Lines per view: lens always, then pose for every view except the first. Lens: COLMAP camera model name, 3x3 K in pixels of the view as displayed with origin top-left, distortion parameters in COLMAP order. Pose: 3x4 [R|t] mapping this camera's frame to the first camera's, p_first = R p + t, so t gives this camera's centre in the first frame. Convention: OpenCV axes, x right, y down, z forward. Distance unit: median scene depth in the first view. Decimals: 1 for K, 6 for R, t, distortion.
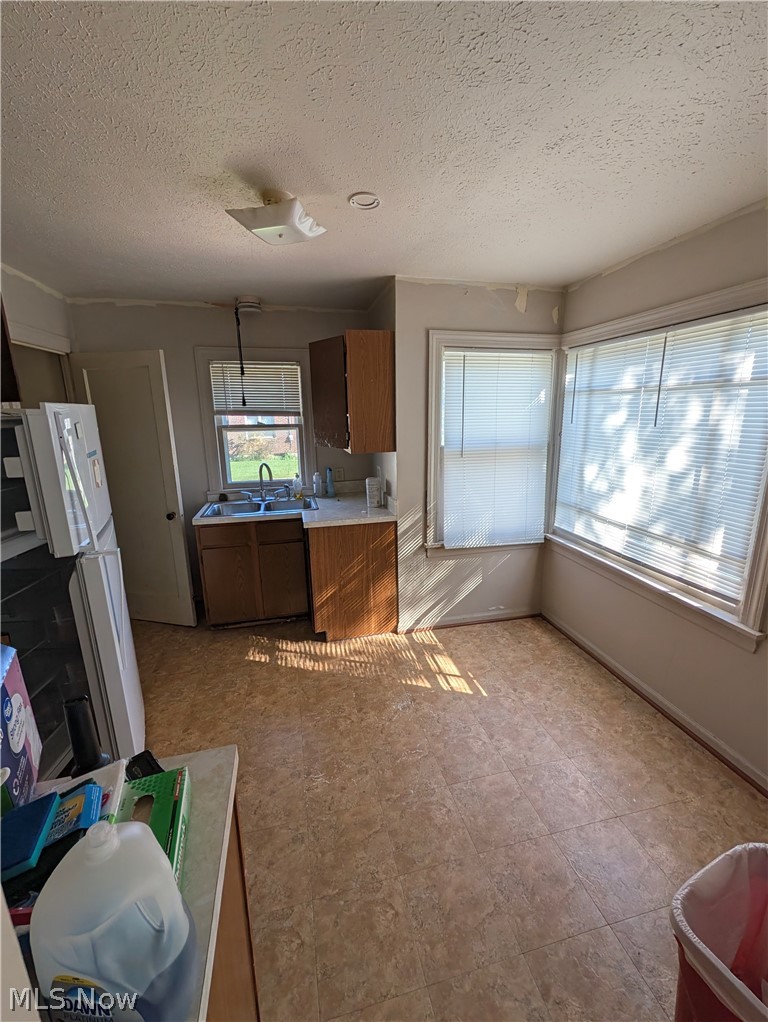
lens RADIAL K [[422.4, 0, 384.0], [0, 422.4, 511.0], [0, 0, 1]] dist [0.001220, 0.000124]
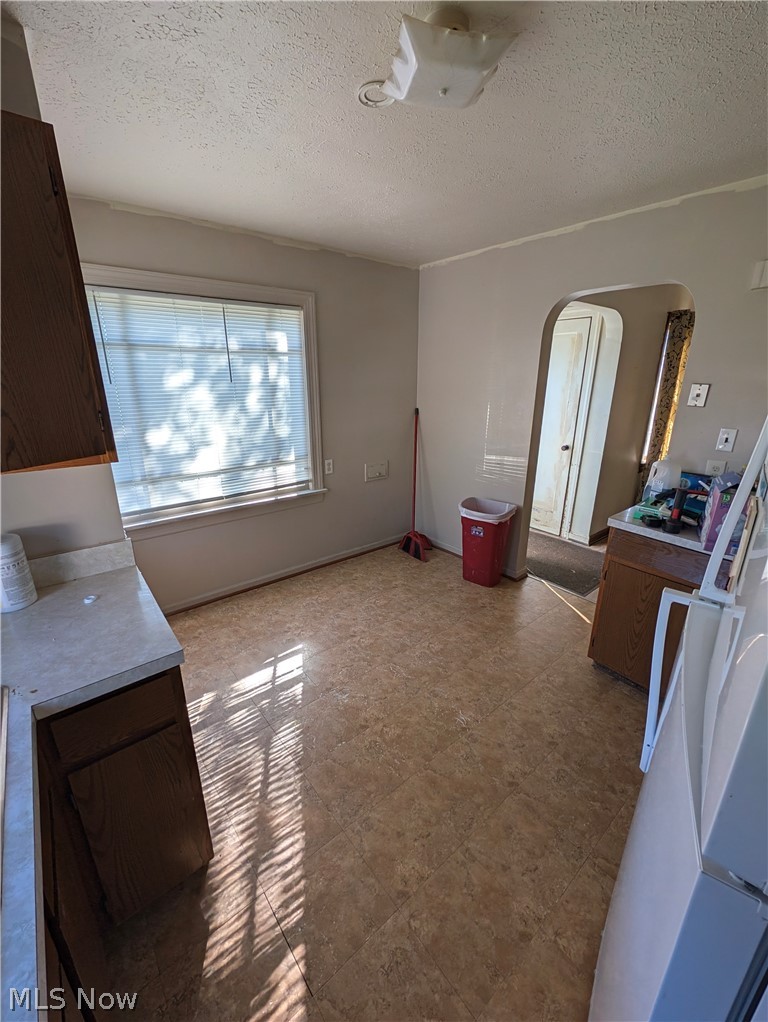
lens RADIAL K [[422.4, 0, 384.0], [0, 422.4, 511.0], [0, 0, 1]] dist [-0.001268, 0.000048]
pose [[-0.445409, -0.270573, 0.853464, -0.703127], [0.208153, 0.895829, 0.392636, -0.249212], [-0.870794, 0.352535, -0.342690, 1.142364]]
